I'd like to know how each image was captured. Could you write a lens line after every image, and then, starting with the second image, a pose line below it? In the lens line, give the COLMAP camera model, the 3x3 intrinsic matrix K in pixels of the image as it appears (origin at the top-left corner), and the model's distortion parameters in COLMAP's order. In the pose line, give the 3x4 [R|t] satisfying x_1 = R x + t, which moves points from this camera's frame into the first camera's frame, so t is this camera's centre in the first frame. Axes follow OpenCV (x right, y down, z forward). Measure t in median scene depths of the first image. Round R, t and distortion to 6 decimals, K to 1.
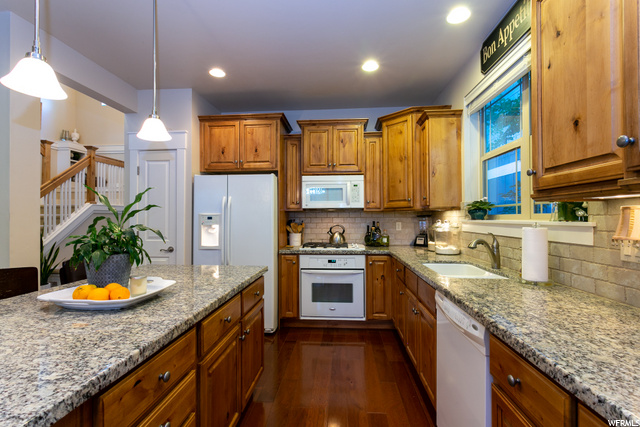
lens RADIAL K [[303.7, 0, 318.1], [0, 303.7, 214.9], [0, 0, 1]] dist [0.000714, 0.000654]
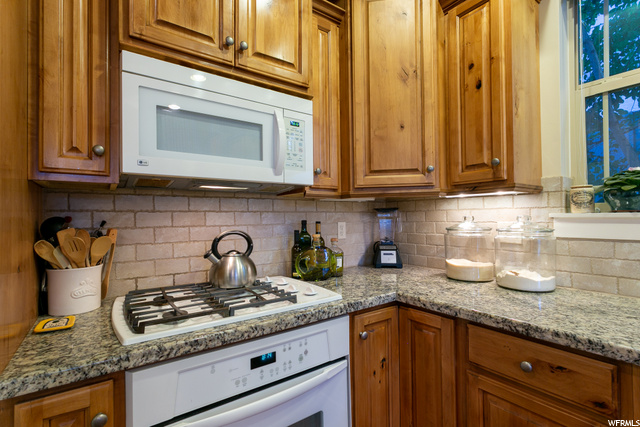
lens RADIAL K [[303.7, 0, 318.1], [0, 303.7, 214.9], [0, 0, 1]] dist [0.000714, 0.000654]
pose [[0.762138, 0.003236, 0.647406, -0.100604], [-0.000053, 0.999988, -0.004935, 0.017721], [-0.647415, 0.003727, 0.762129, 0.750818]]
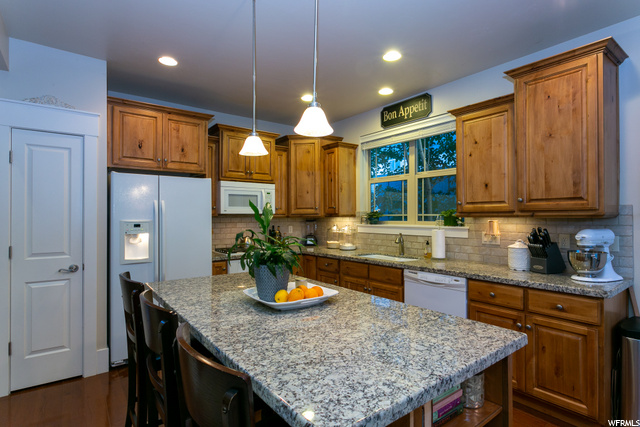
lens RADIAL K [[332.4, 0, 320.0], [0, 332.4, 213.5], [0, 0, 1]] dist [-0.002059, 0.000072]
pose [[0.743116, 0.007542, 0.669120, -0.576605], [-0.006601, 0.999970, -0.003940, -0.021741], [-0.669130, -0.001489, 0.743144, -0.012595]]
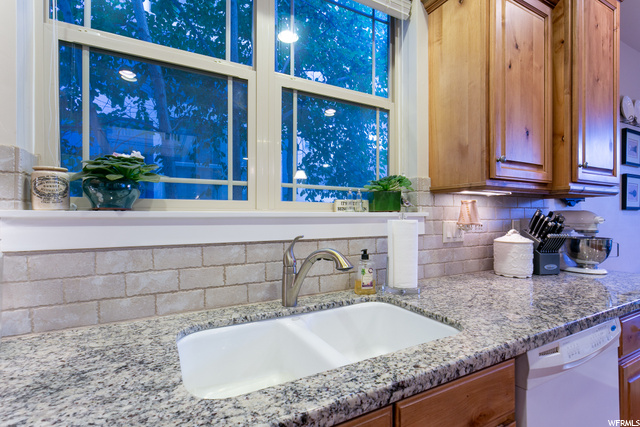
lens RADIAL K [[303.7, 0, 318.1], [0, 303.7, 214.9], [0, 0, 1]] dist [0.000714, 0.000654]
pose [[-0.533171, 0.003581, 0.846000, 0.077916], [-0.006289, 0.999947, -0.008196, 0.017794], [-0.845984, -0.009690, -0.533120, 0.775653]]
